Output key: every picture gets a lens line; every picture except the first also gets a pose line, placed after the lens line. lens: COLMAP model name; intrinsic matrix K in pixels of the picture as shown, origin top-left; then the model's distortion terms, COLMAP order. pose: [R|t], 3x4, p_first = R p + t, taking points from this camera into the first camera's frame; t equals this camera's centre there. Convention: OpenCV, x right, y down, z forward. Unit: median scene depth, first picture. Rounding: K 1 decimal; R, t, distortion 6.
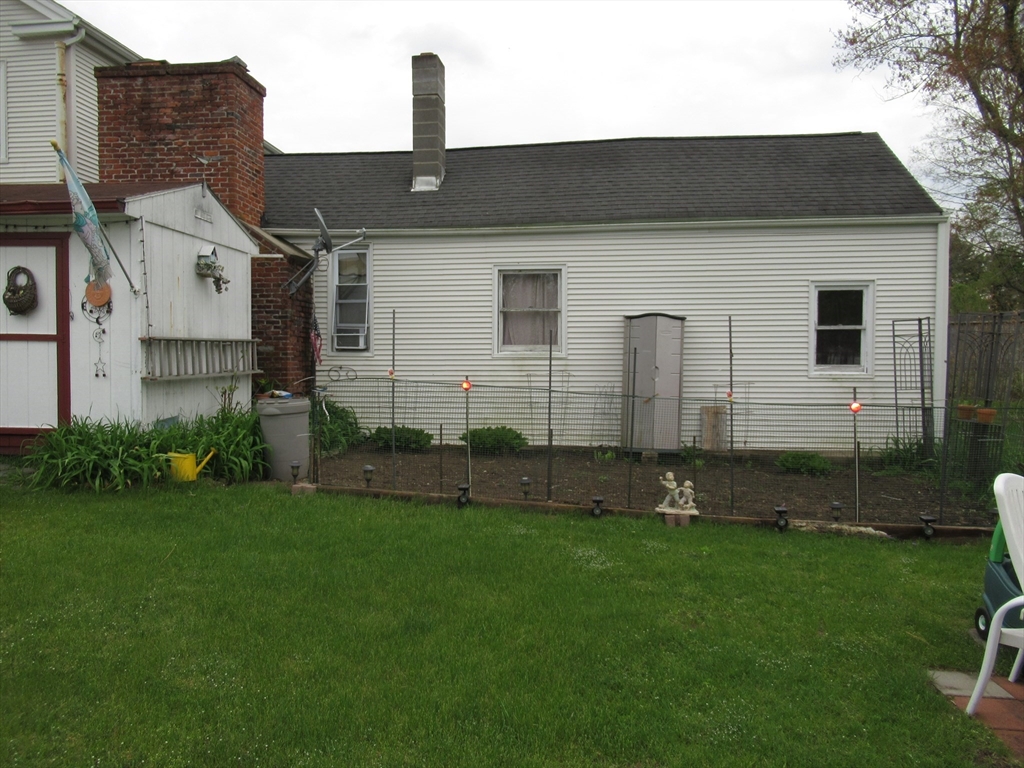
lens RADIAL K [[765.4, 0, 509.6], [0, 765.4, 383.0], [0, 0, 1]] dist [0.002238, 0.003060]
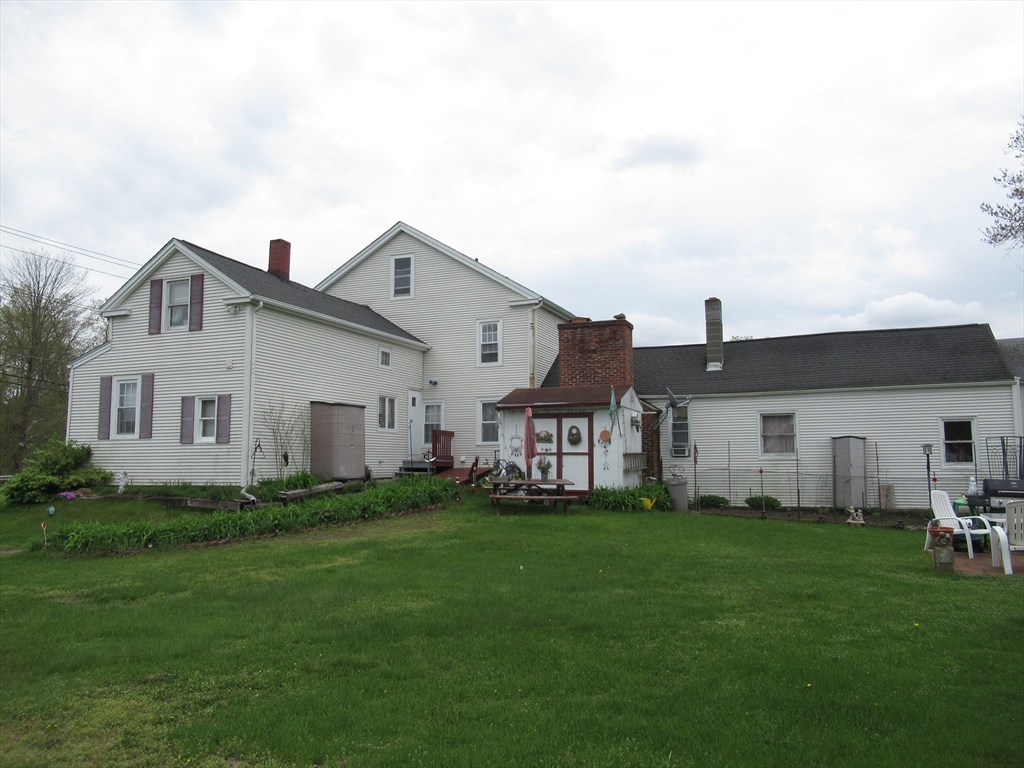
lens RADIAL K [[765.4, 0, 512.2], [0, 765.4, 389.9], [0, 0, 1]] dist [0.002238, 0.003060]
pose [[0.965316, -0.033046, -0.258984, -0.120760], [0.000723, 0.992292, -0.123917, 0.031080], [0.261083, 0.119432, 0.957900, -1.050889]]
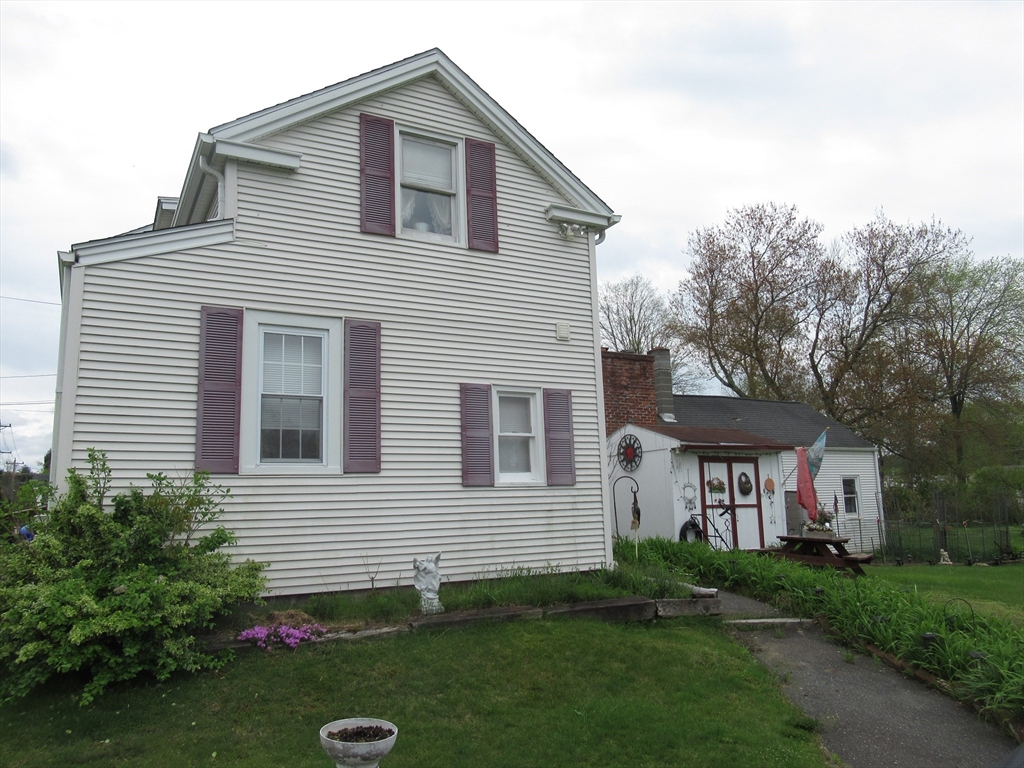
lens RADIAL K [[765.4, 0, 508.1], [0, 765.4, 389.7], [0, 0, 1]] dist [0.002238, 0.003060]
pose [[0.813473, 0.064478, 0.578017, -1.694246], [0.054662, 0.980961, -0.186356, -0.011064], [-0.579028, 0.183191, 0.794460, -0.255647]]
